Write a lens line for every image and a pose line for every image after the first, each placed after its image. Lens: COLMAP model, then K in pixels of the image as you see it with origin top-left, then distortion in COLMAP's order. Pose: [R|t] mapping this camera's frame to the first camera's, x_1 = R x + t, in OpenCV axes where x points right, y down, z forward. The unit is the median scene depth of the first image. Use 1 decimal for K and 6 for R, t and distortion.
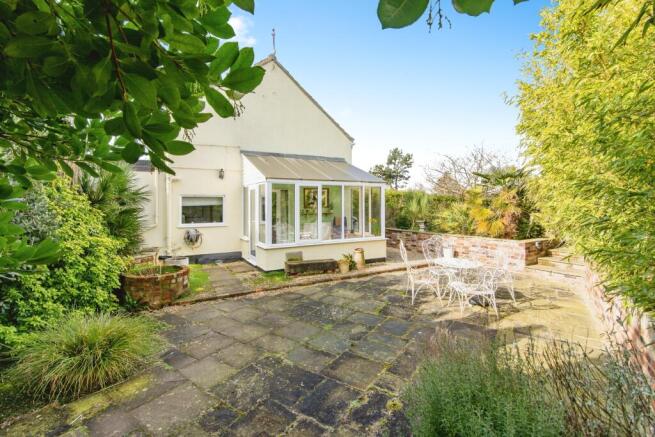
lens RADIAL K [[315.0, 0, 350.0], [0, 315.0, 210.5], [0, 0, 1]] dist [0.002109, -0.000199]
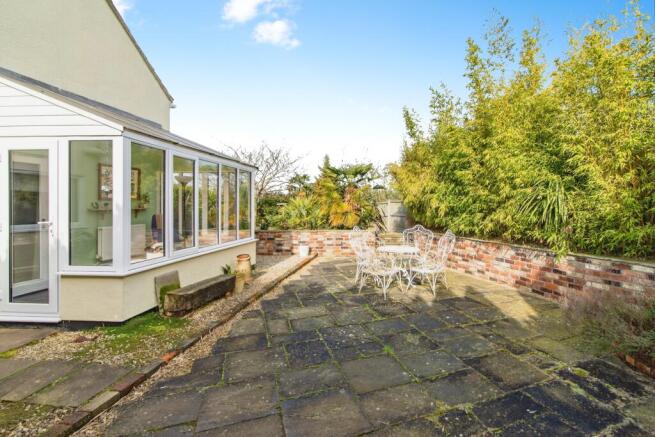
lens RADIAL K [[315.0, 0, 350.0], [0, 315.0, 210.5], [0, 0, 1]] dist [0.002109, -0.000199]
pose [[0.551270, -0.004556, 0.834315, -0.659369], [0.025020, 0.999626, -0.011074, 0.053465], [-0.833952, 0.026979, 0.551177, 0.619049]]
